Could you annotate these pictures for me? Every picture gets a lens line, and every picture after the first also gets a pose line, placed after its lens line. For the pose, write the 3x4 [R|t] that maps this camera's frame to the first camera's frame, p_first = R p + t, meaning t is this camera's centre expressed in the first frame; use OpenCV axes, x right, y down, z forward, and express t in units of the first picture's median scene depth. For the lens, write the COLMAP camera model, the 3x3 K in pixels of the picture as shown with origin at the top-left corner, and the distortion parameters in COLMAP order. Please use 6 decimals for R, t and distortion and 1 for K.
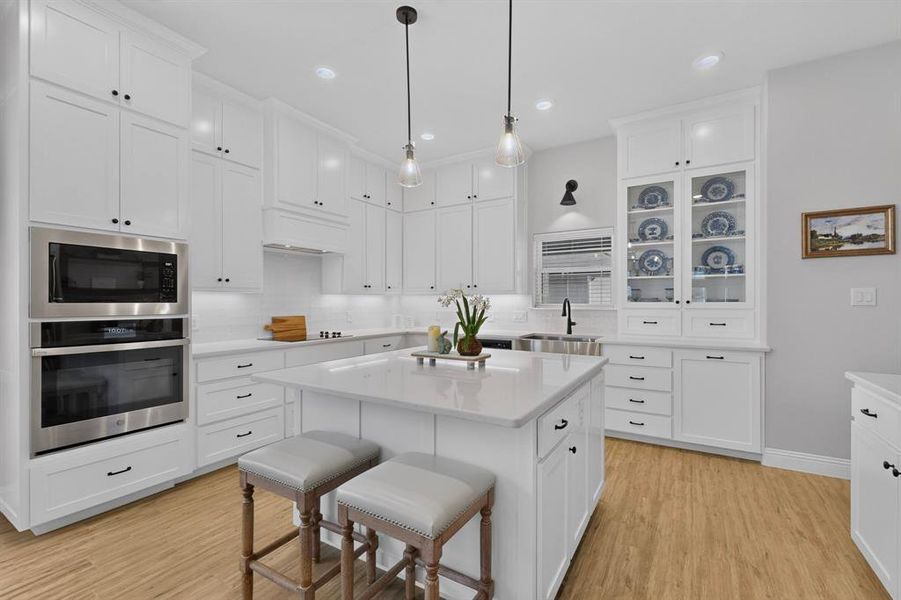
lens RADIAL K [[393.6, 0, 450.7], [0, 393.6, 302.2], [0, 0, 1]] dist [-0.001761, 0.000130]
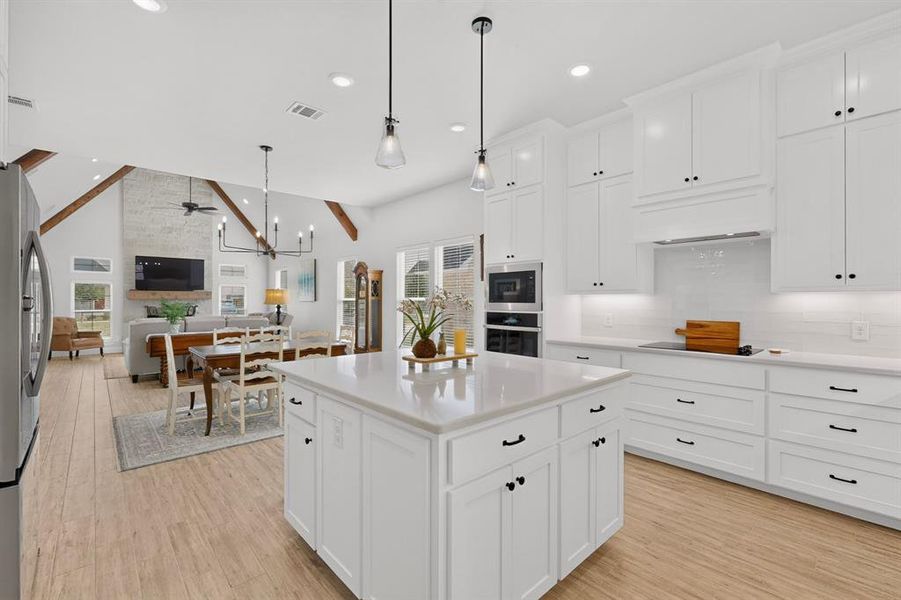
lens RADIAL K [[393.6, 0, 450.0], [0, 393.6, 298.9], [0, 0, 1]] dist [-0.001761, 0.000130]
pose [[-0.288579, 0.000020, -0.957456, 0.596878], [-0.001492, 0.999999, 0.000471, -0.011090], [0.957455, 0.001565, -0.288579, 0.810050]]
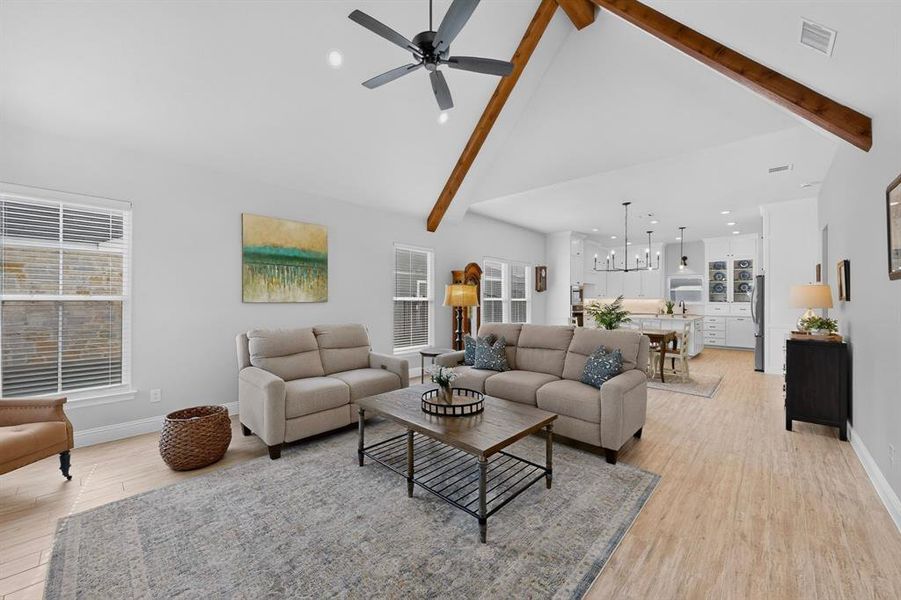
lens RADIAL K [[339.3, 0, 451.7], [0, 339.3, 302.5], [0, 0, 1]] dist [-0.000294, 0.000082]
pose [[0.977365, 0.002543, -0.211546, -0.925823], [-0.002537, 0.999997, 0.000303, 0.007659], [0.211546, 0.000241, 0.977368, -1.955271]]
